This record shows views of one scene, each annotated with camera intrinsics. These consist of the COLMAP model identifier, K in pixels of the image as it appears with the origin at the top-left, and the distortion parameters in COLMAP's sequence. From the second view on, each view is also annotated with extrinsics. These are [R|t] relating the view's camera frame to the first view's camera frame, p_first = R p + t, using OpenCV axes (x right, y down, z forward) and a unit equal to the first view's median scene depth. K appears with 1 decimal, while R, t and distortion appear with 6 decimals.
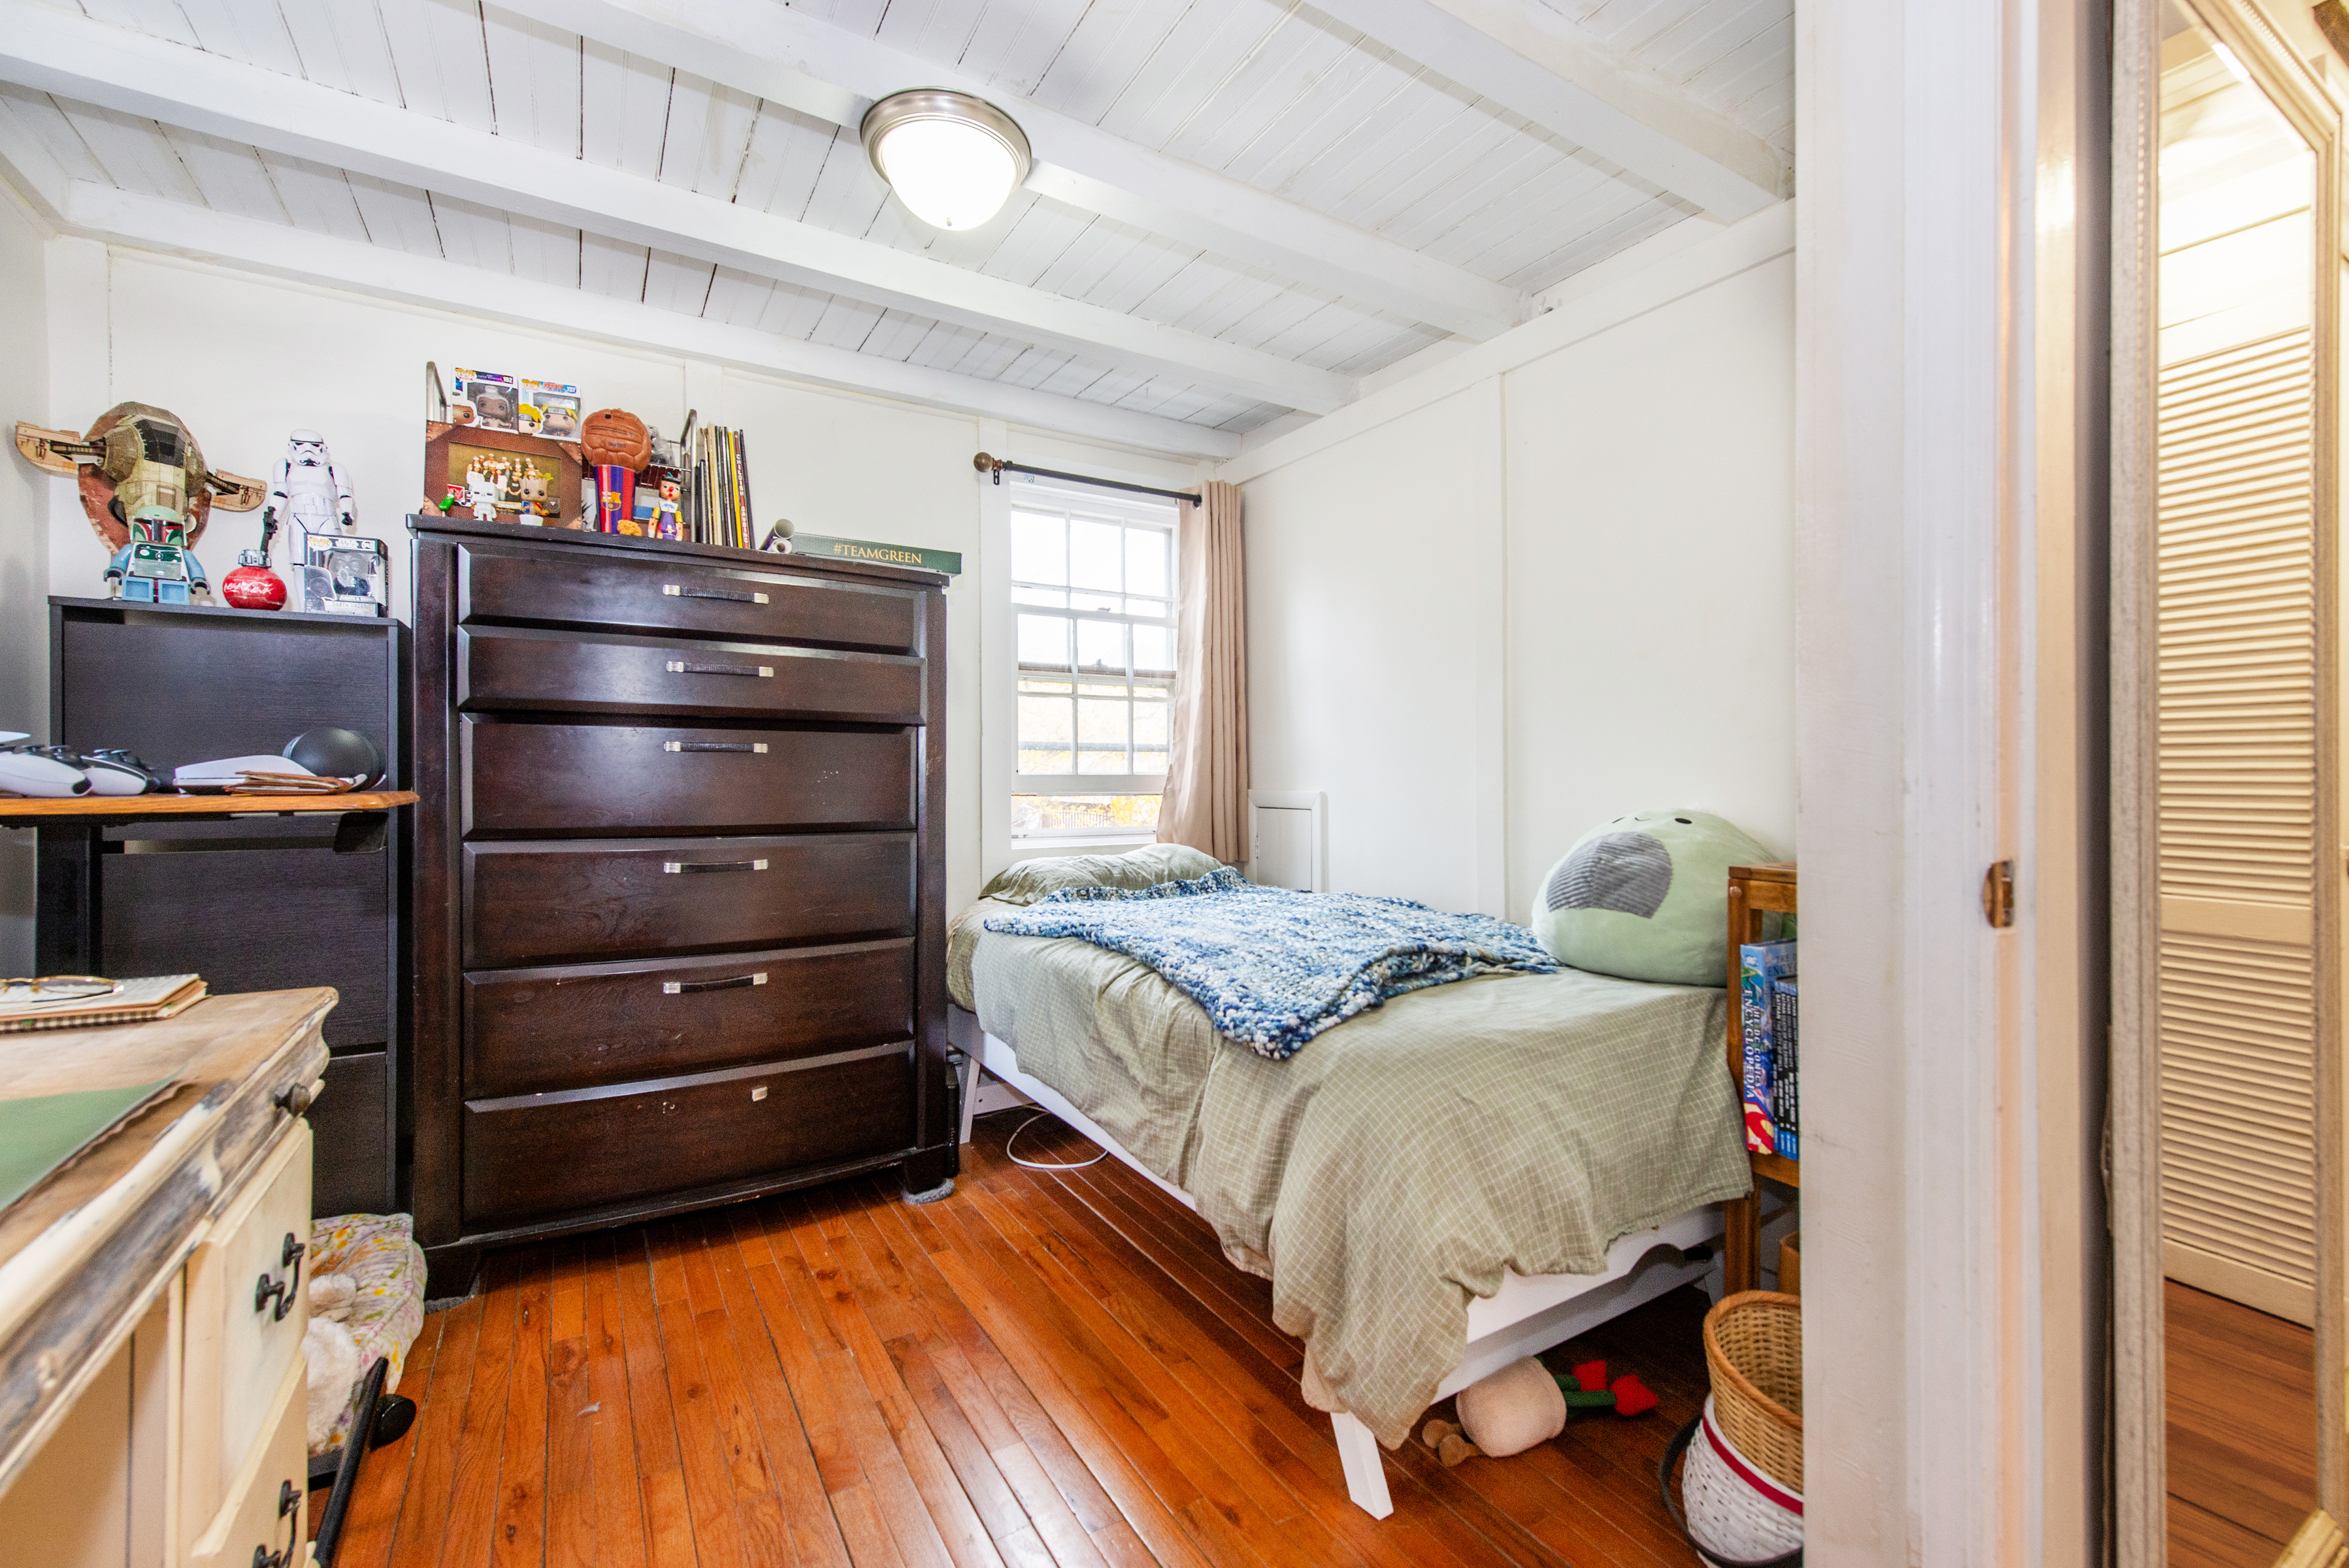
lens RADIAL K [[1005.4, 0, 1181.2], [0, 1005.4, 776.9], [0, 0, 1]] dist [0.013894, 0.000285]
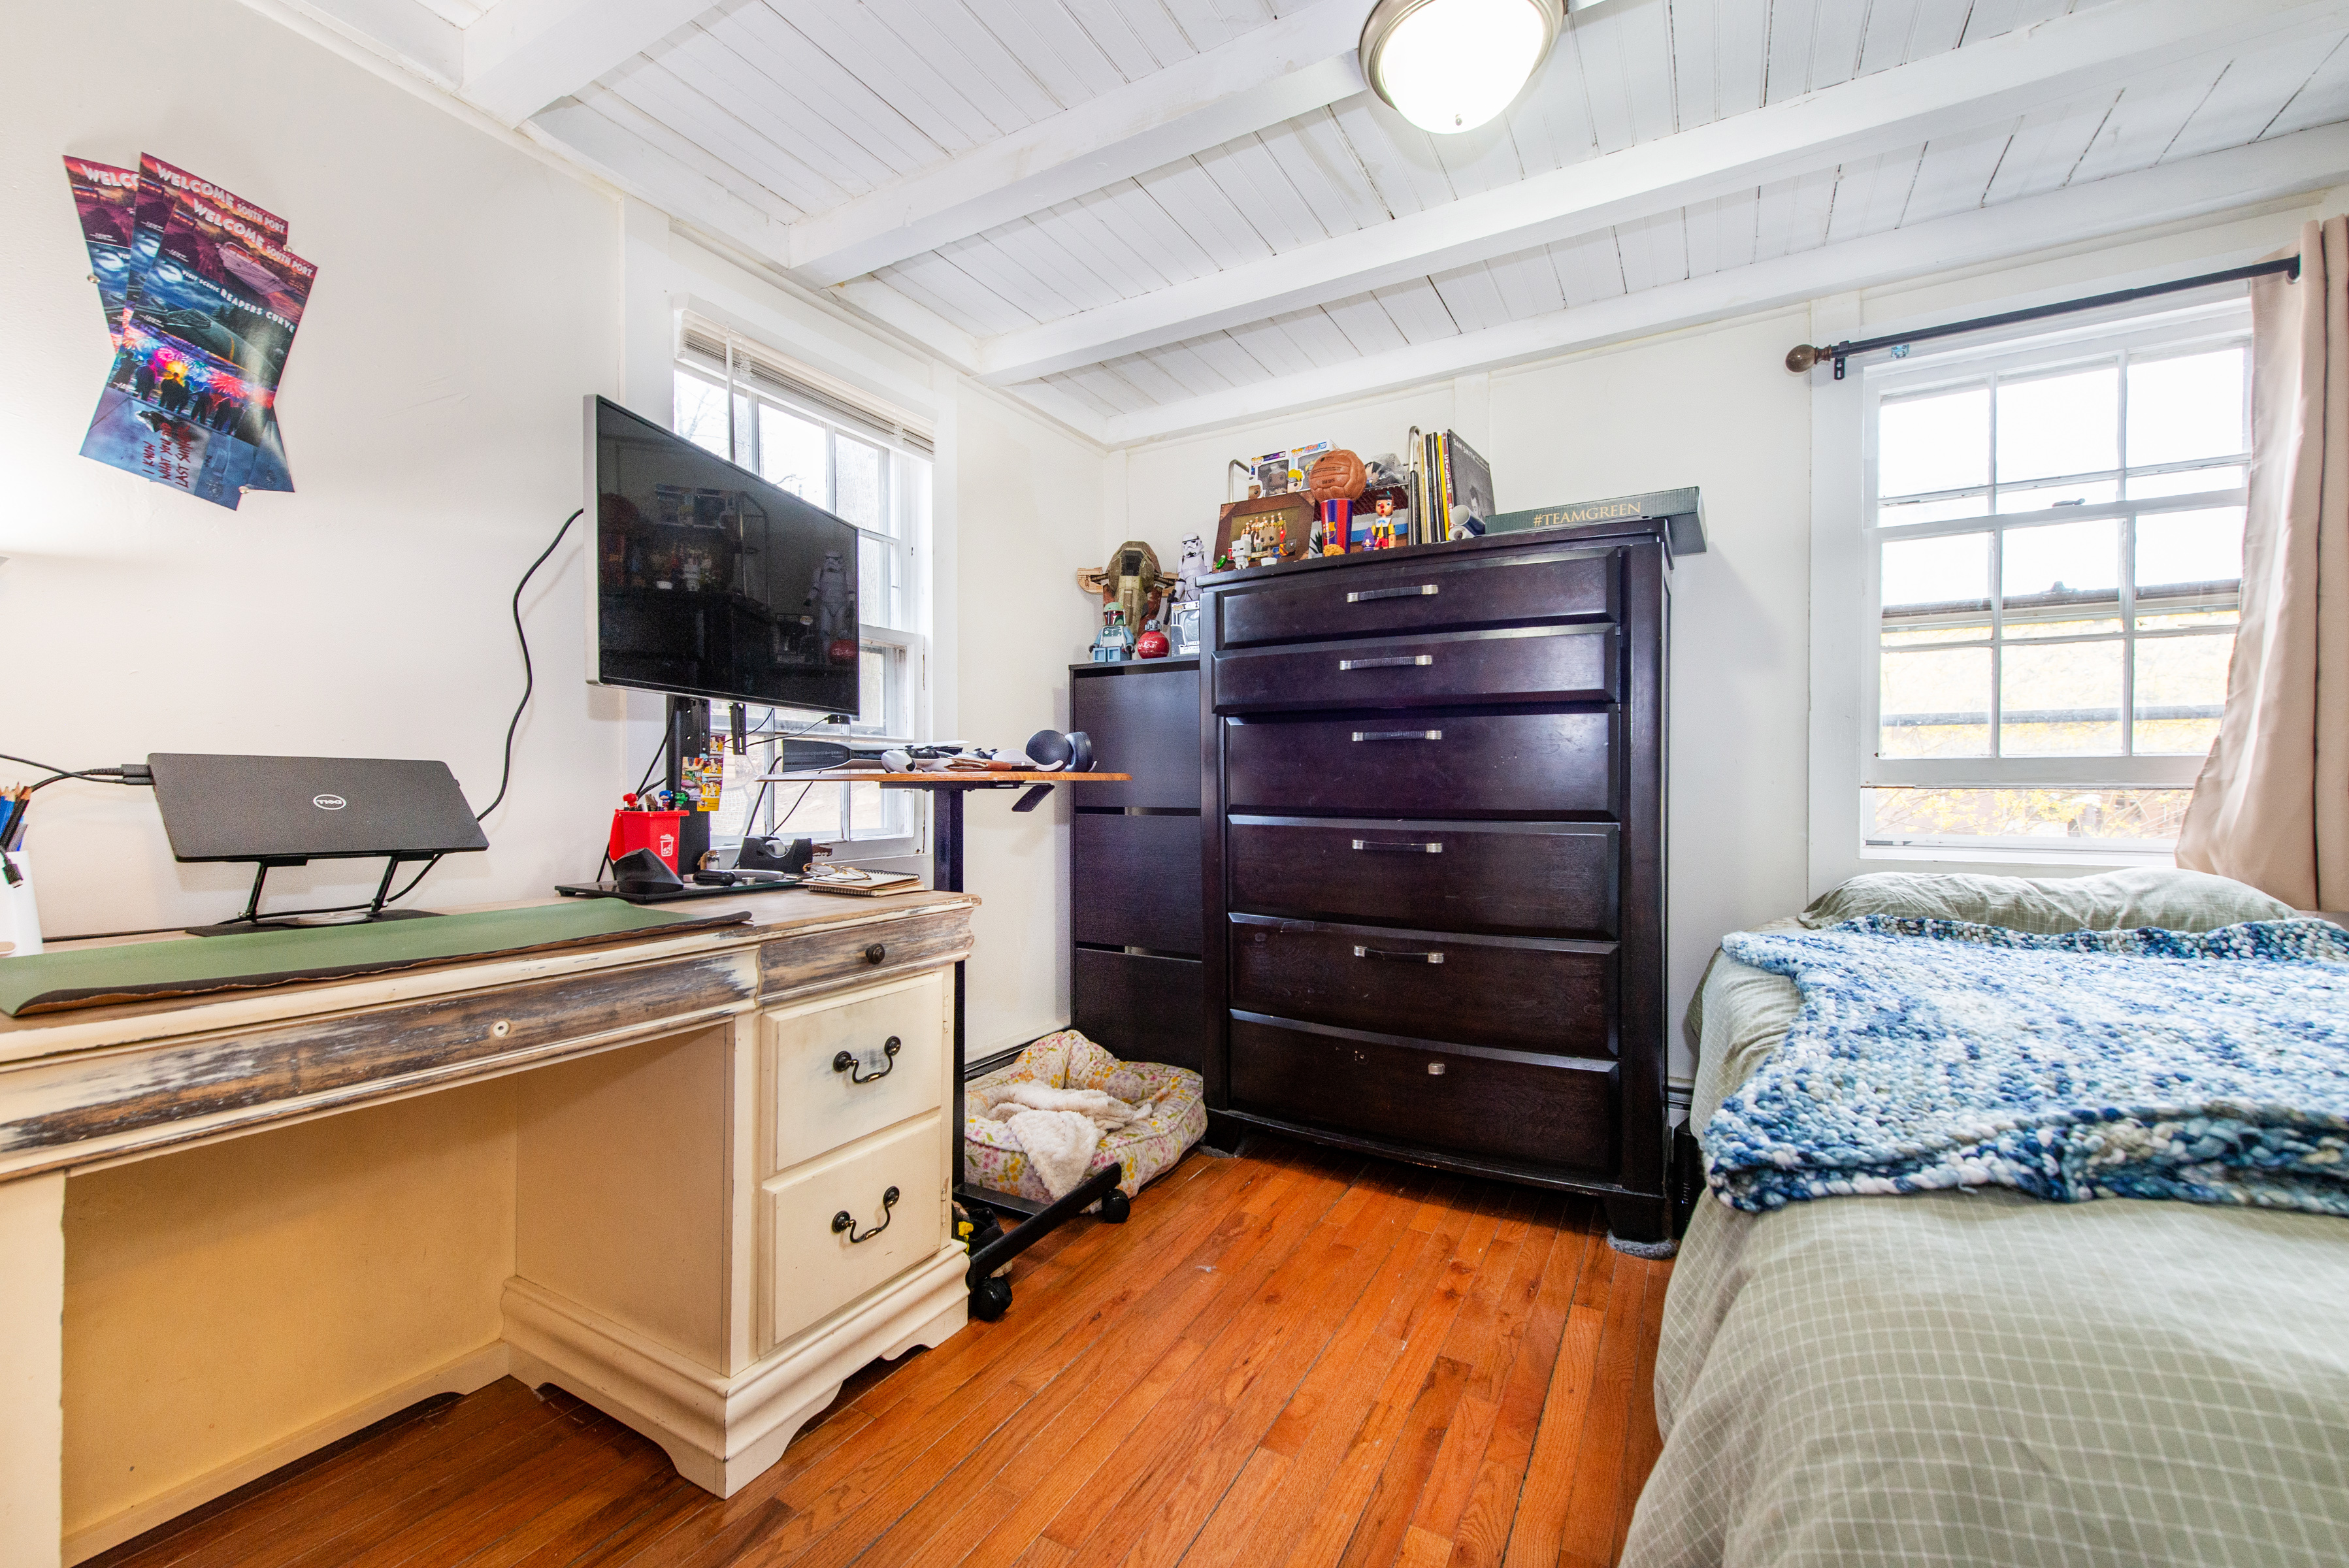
lens RADIAL K [[934.1, 0, 1171.0], [0, 934.1, 791.6], [0, 0, 1]] dist [0.009073, -0.001267]
pose [[0.471599, 0.007997, -0.881777, 0.258527], [0.004075, 0.999928, 0.011248, 0.014888], [0.881804, -0.008898, 0.471532, 0.267685]]
